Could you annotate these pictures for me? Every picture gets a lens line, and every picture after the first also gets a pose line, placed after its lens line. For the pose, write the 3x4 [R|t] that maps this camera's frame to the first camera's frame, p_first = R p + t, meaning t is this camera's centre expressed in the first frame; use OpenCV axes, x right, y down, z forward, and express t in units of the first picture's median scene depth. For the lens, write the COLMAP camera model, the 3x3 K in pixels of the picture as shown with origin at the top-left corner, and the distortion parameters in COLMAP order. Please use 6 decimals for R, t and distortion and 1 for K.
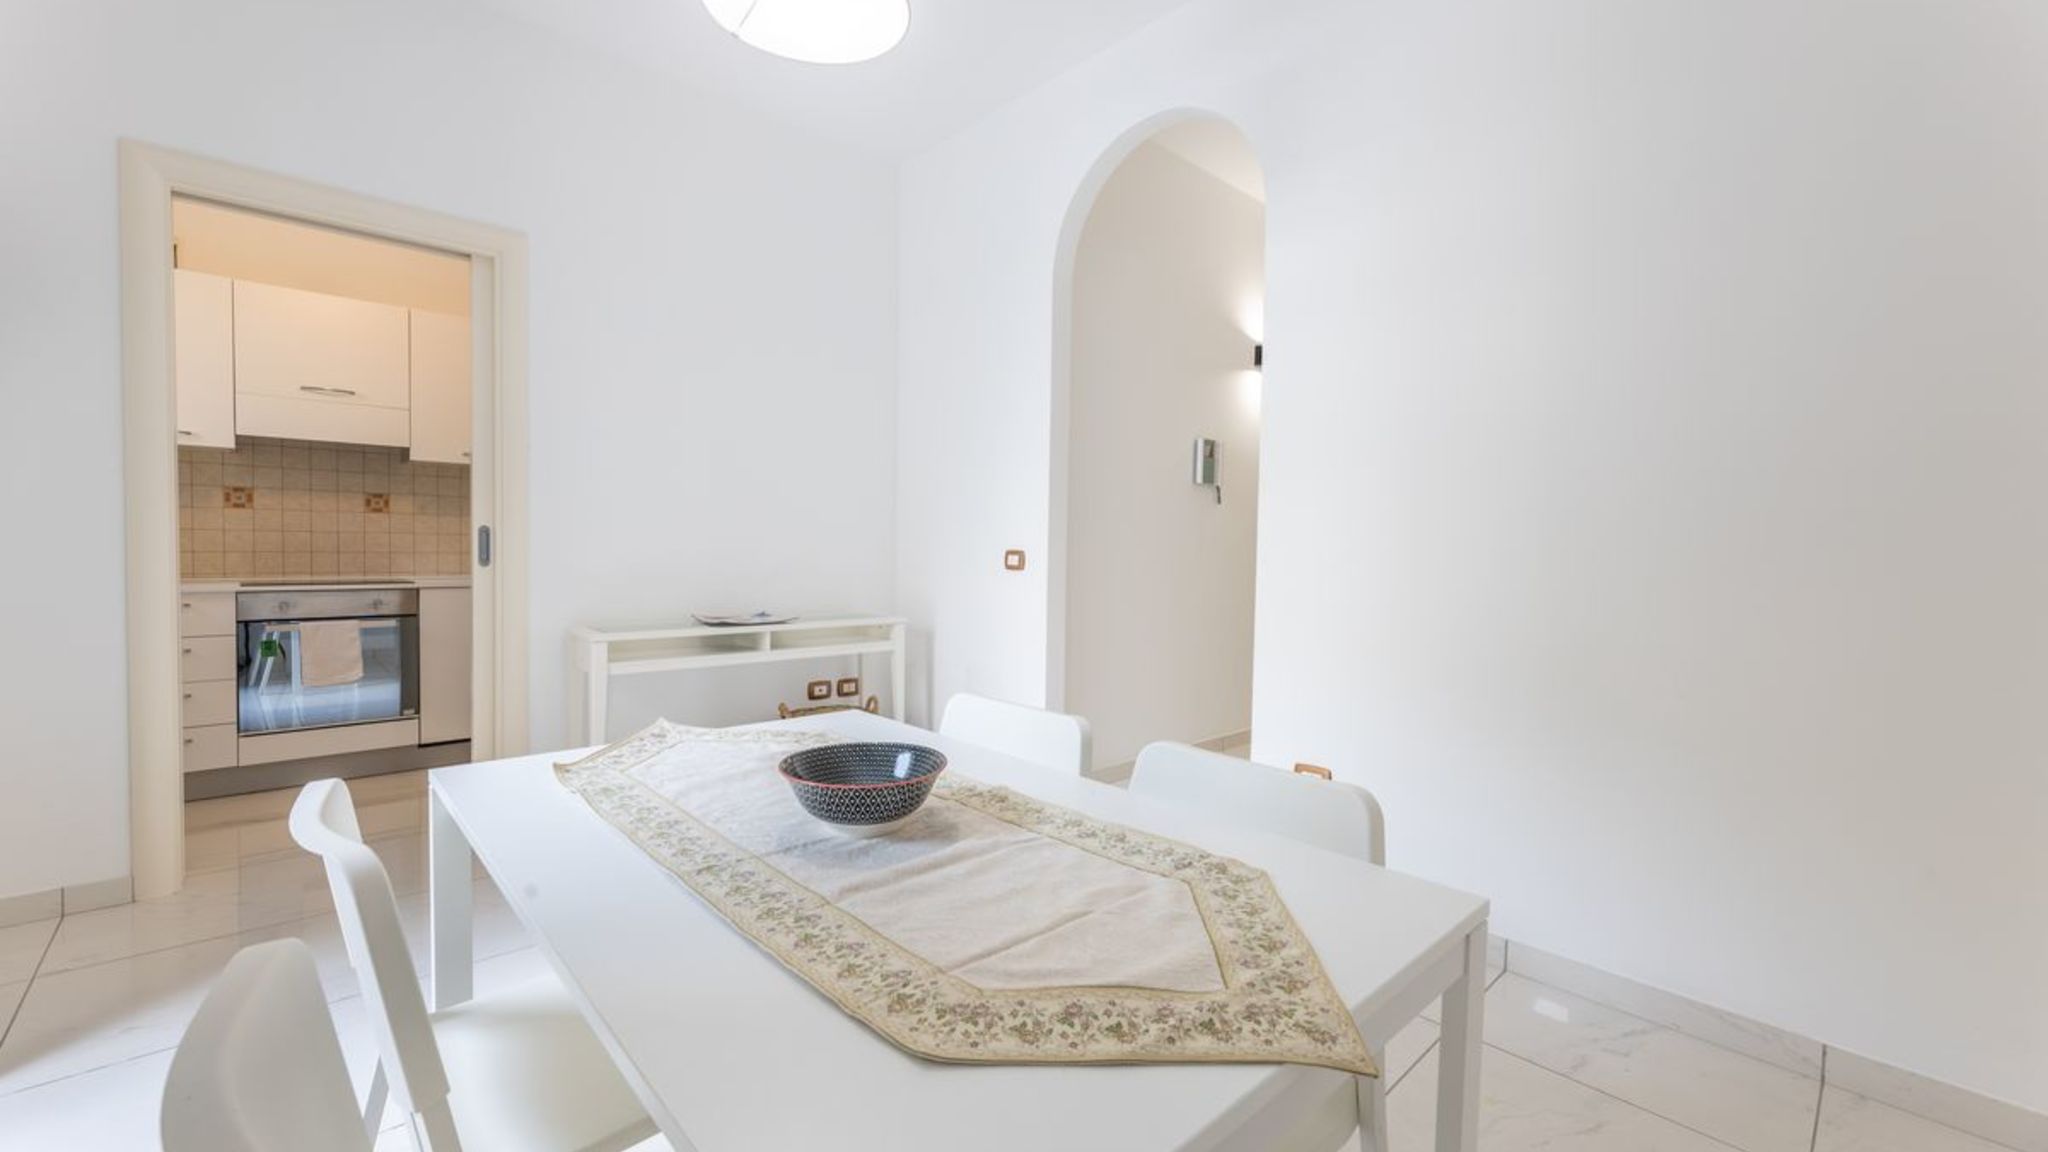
lens RADIAL K [[818.5, 0, 1027.6], [0, 818.5, 573.5], [0, 0, 1]] dist [-0.001626, 0.000507]
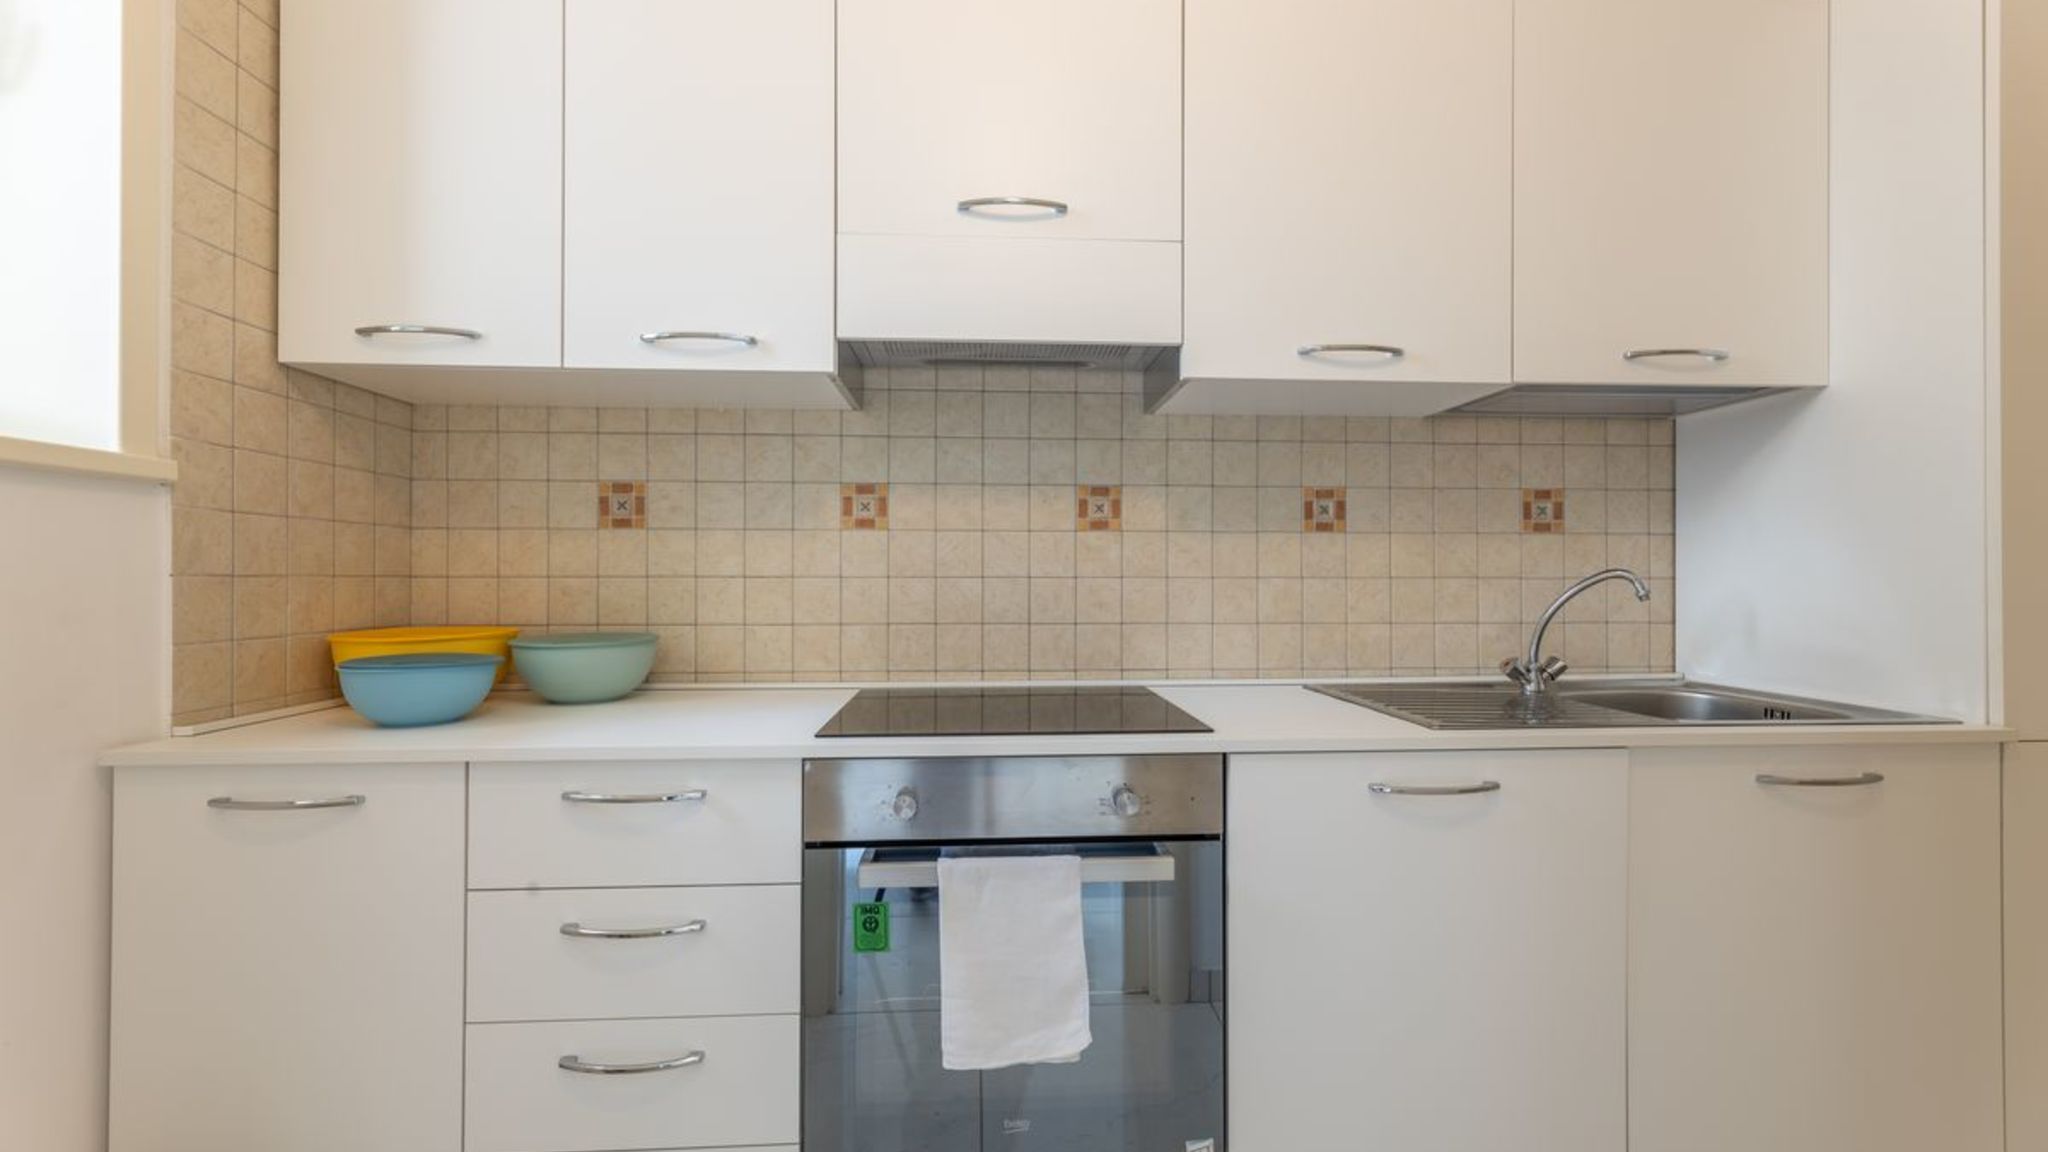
lens RADIAL K [[818.5, 0, 1027.6], [0, 818.5, 573.5], [0, 0, 1]] dist [-0.001626, 0.000507]
pose [[0.768082, -0.019981, -0.640039, -0.593535], [-0.010797, 0.998967, -0.044142, -0.034947], [0.640260, 0.040815, 0.767073, 0.699196]]
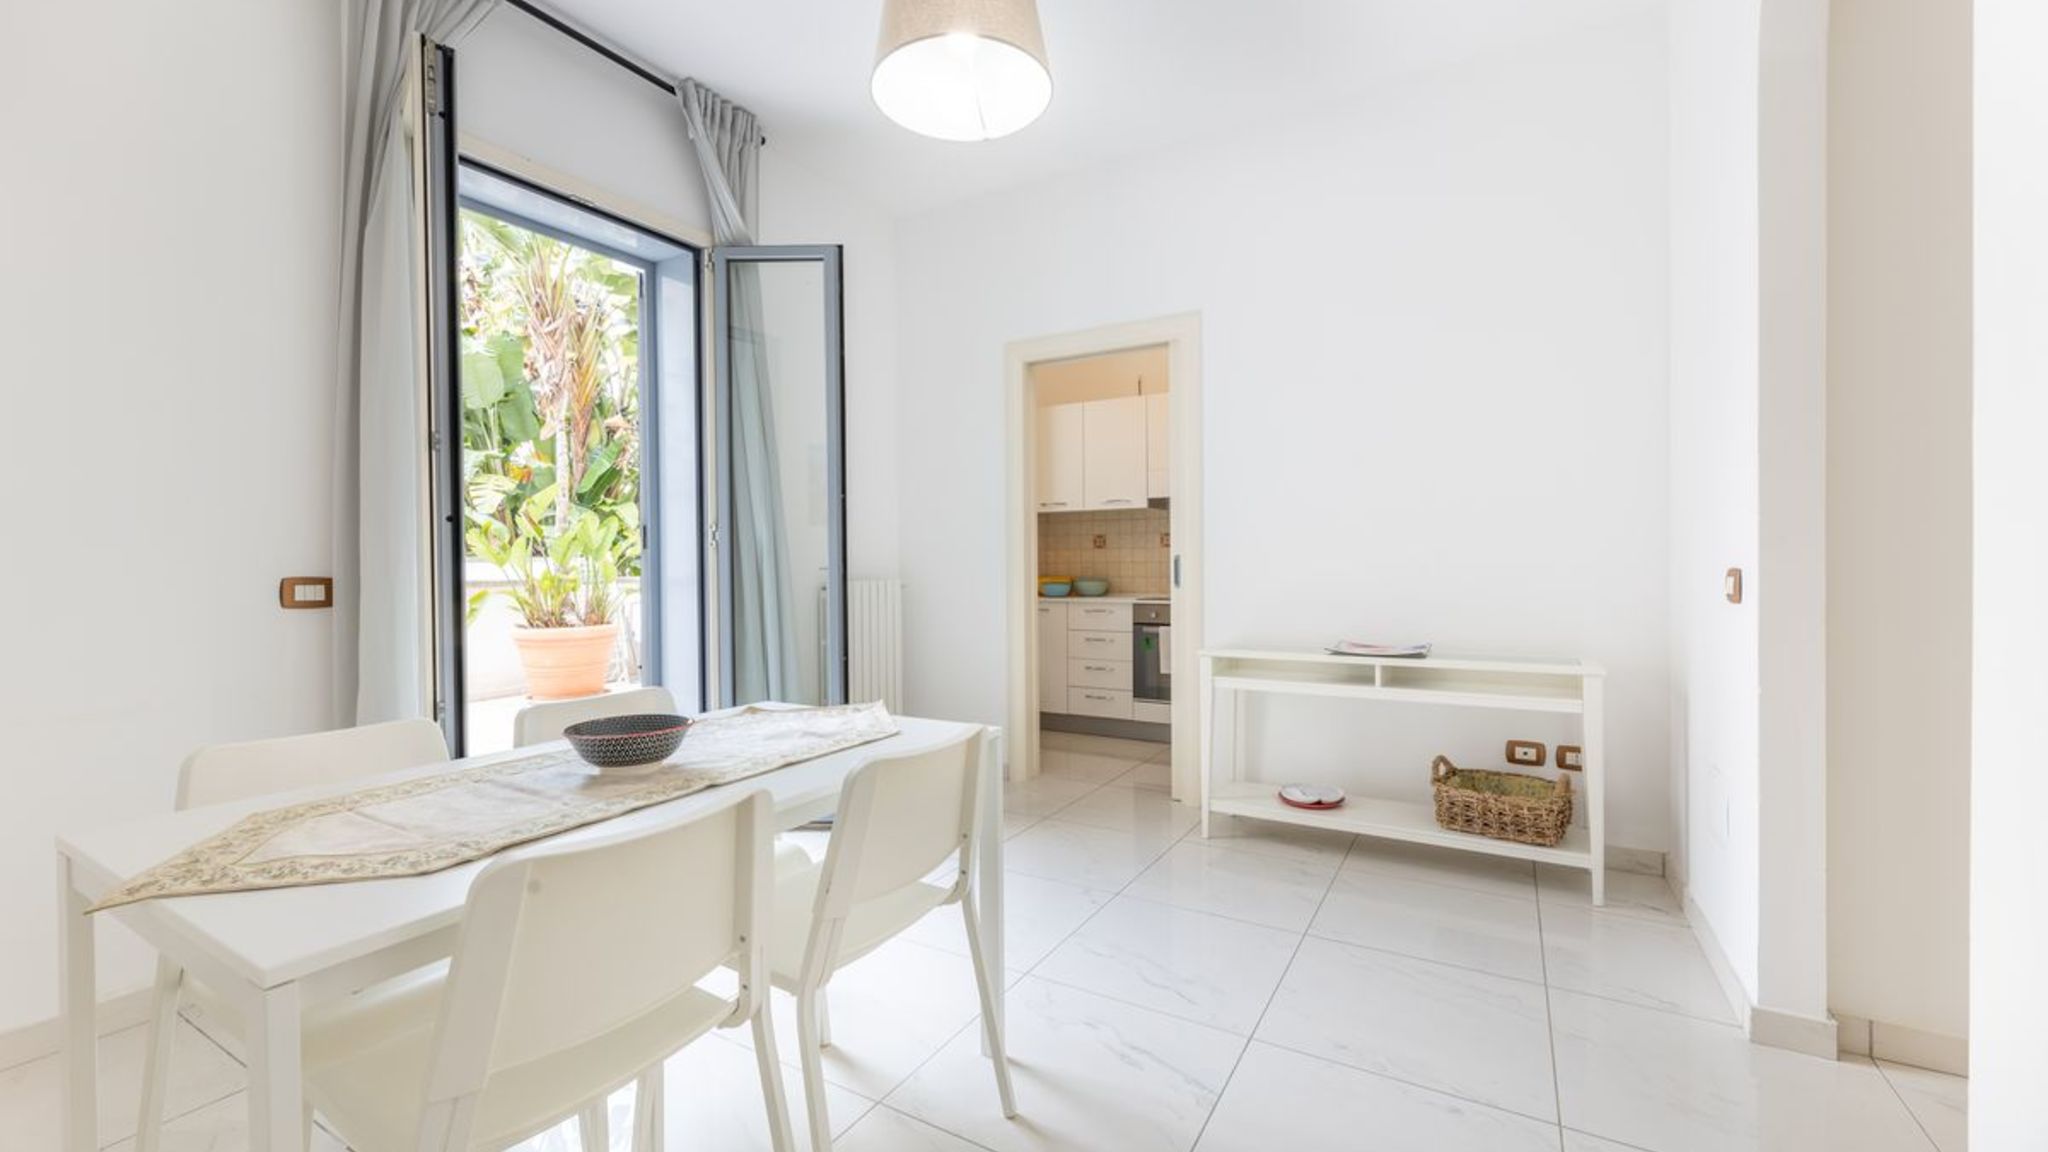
lens RADIAL K [[818.5, 0, 1027.6], [0, 818.5, 573.5], [0, 0, 1]] dist [-0.001626, 0.000507]
pose [[0.288071, -0.007506, -0.957580, 0.363048], [-0.020359, 0.999695, -0.013961, -0.006585], [0.957393, 0.023517, 0.287830, 0.335962]]
